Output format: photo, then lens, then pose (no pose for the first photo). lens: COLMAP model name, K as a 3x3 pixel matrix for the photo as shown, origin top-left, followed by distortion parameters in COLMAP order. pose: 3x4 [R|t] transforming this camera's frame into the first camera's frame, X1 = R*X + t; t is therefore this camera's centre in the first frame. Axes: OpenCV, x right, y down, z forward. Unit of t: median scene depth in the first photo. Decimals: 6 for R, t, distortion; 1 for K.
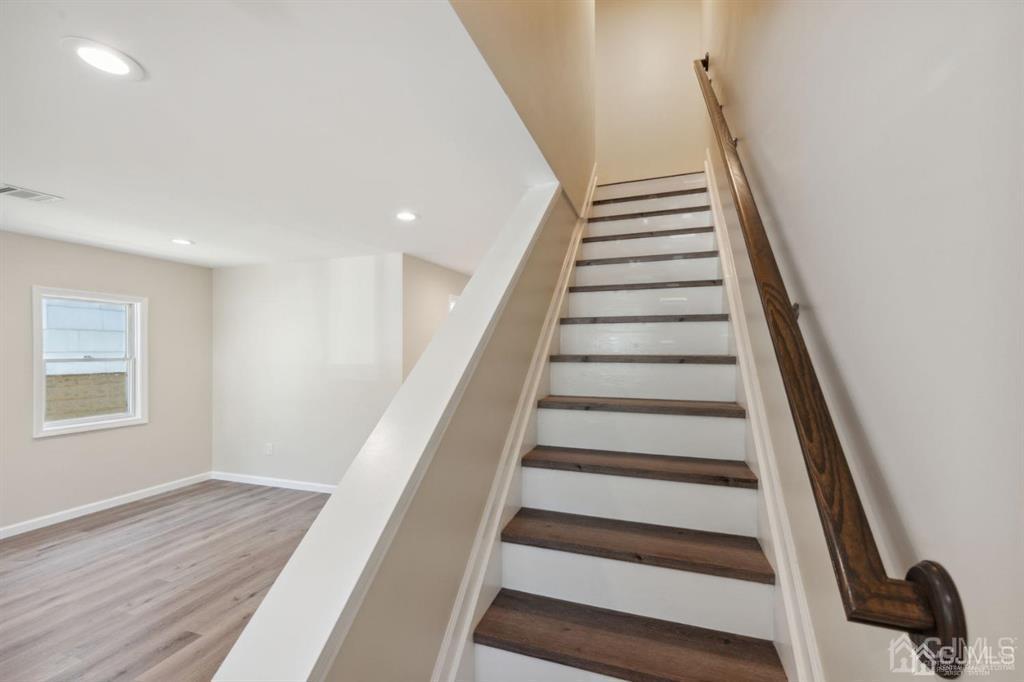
lens RADIAL K [[409.0, 0, 517.3], [0, 409.0, 343.2], [0, 0, 1]] dist [0.013928, -0.003112]
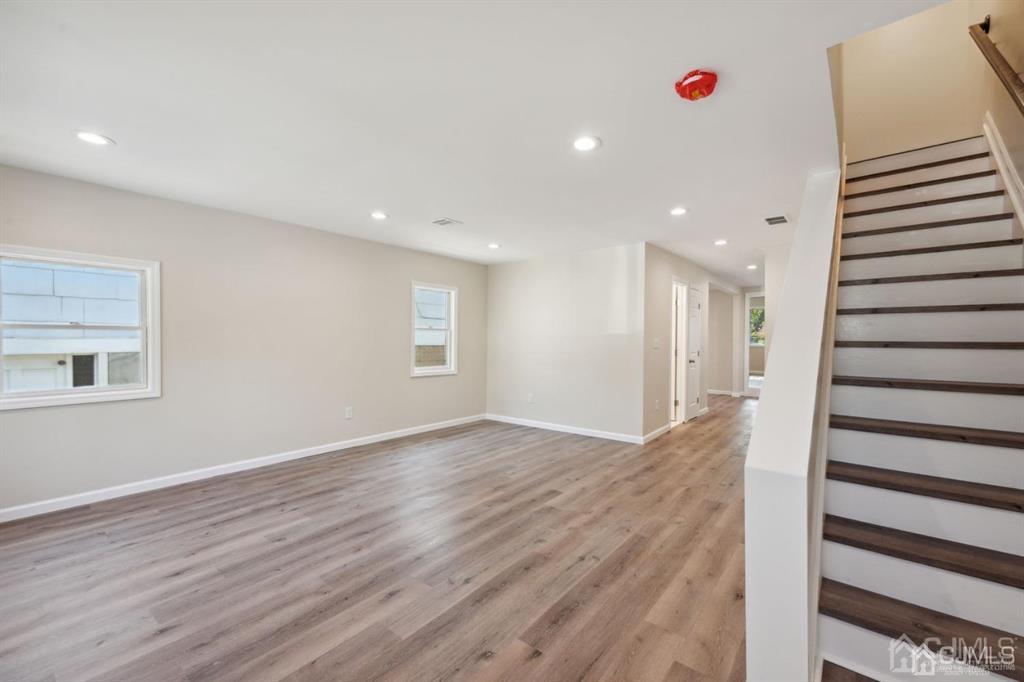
lens RADIAL K [[409.0, 0, 510.9], [0, 409.0, 340.1], [0, 0, 1]] dist [0.013928, -0.003112]
pose [[0.939049, 0.004699, -0.343751, -0.272369], [-0.001171, 0.999944, 0.010470, 0.071794], [0.343781, -0.009430, 0.939002, -0.344655]]
